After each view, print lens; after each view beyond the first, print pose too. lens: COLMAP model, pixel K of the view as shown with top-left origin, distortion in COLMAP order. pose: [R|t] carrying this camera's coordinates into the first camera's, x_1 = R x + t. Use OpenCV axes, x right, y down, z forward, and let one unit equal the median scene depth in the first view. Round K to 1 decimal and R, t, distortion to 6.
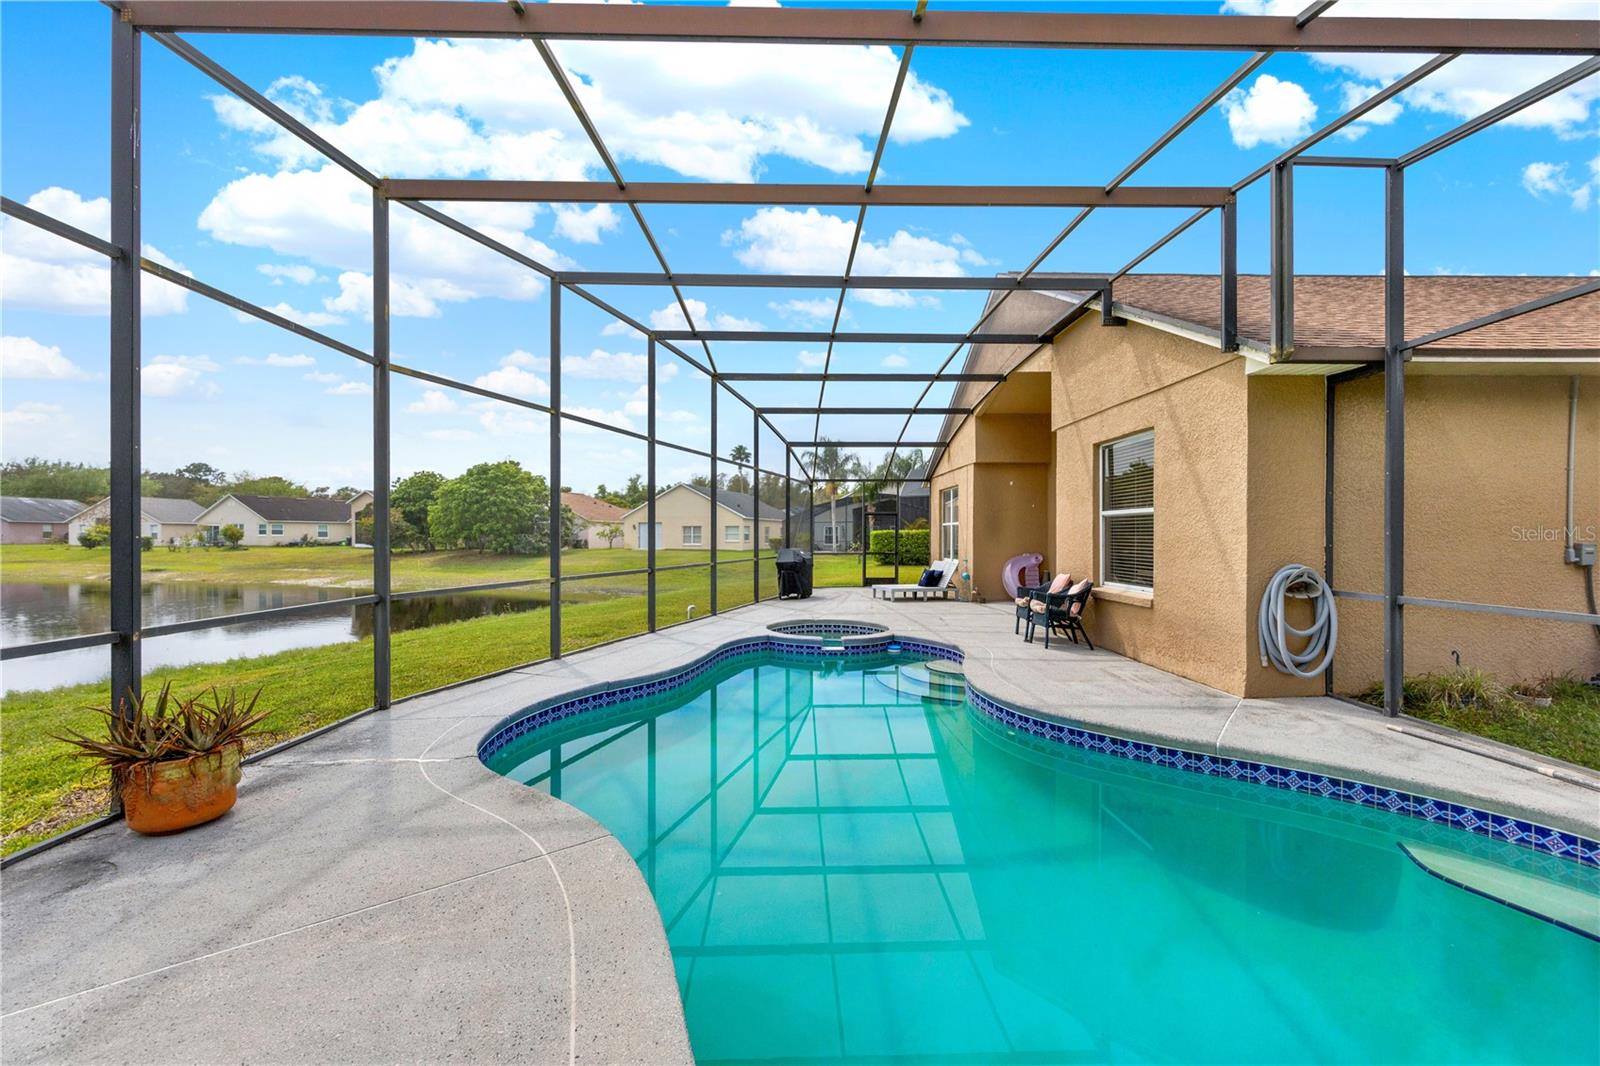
lens RADIAL K [[626.6, 0, 799.0], [0, 626.6, 541.3], [0, 0, 1]] dist [-0.005521, 0.000572]
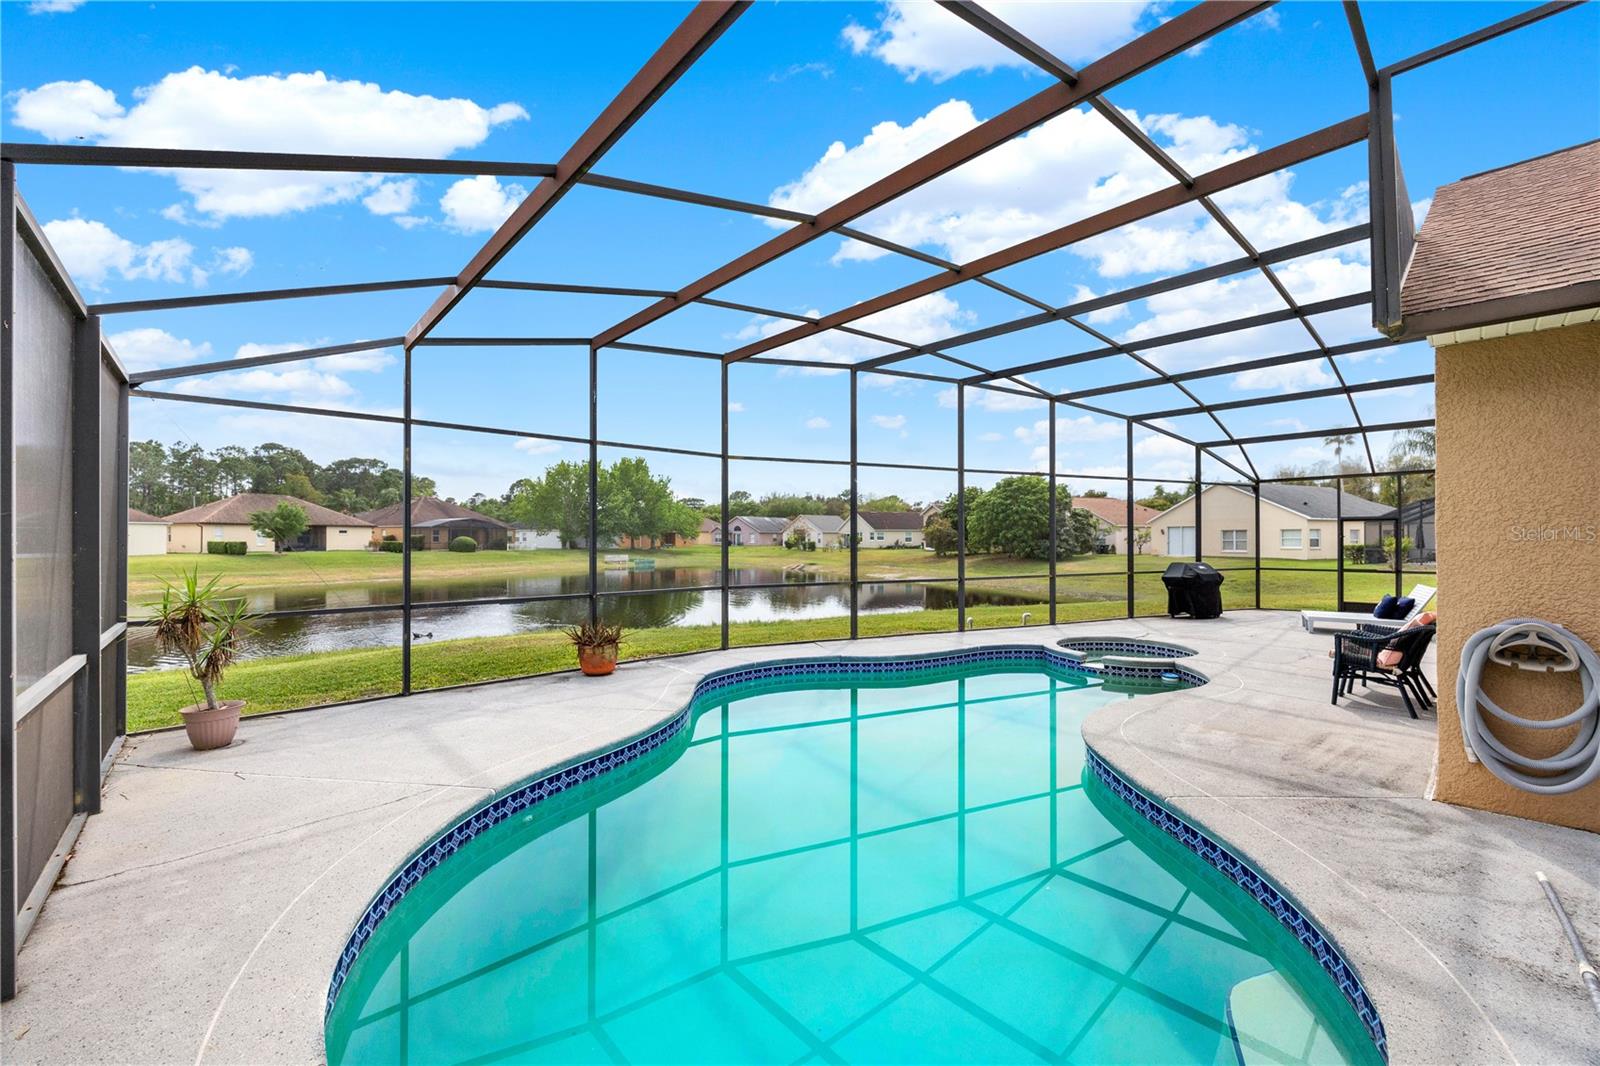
lens RADIAL K [[626.6, 0, 815.8], [0, 626.6, 540.8], [0, 0, 1]] dist [-0.005521, 0.000572]
pose [[0.662582, 0.000045, -0.748989, 0.112231], [-0.003946, 0.999986, -0.003430, -0.005132], [0.748979, 0.005229, 0.662573, 0.001222]]
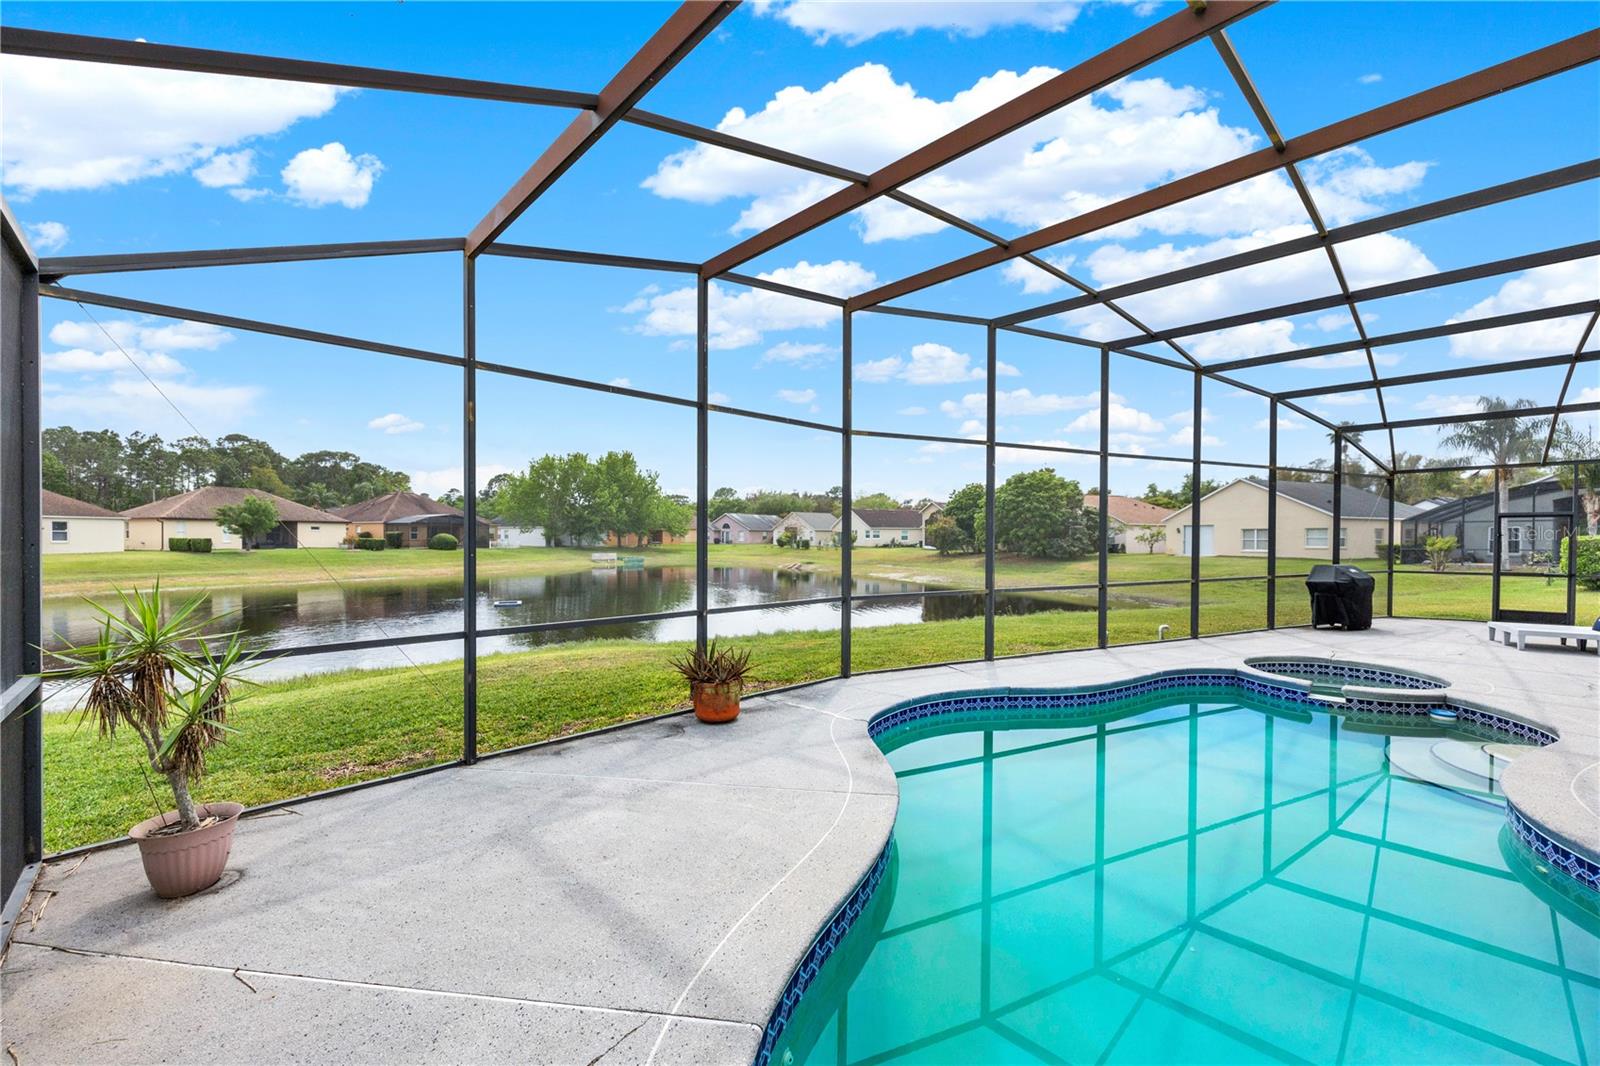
lens RADIAL K [[626.6, 0, 807.7], [0, 626.6, 548.7], [0, 0, 1]] dist [-0.005521, 0.000572]
pose [[0.681152, 0.013229, -0.732023, 0.040068], [-0.006263, 0.999905, 0.012242, -0.005074], [0.732116, -0.003754, 0.681170, -0.002881]]
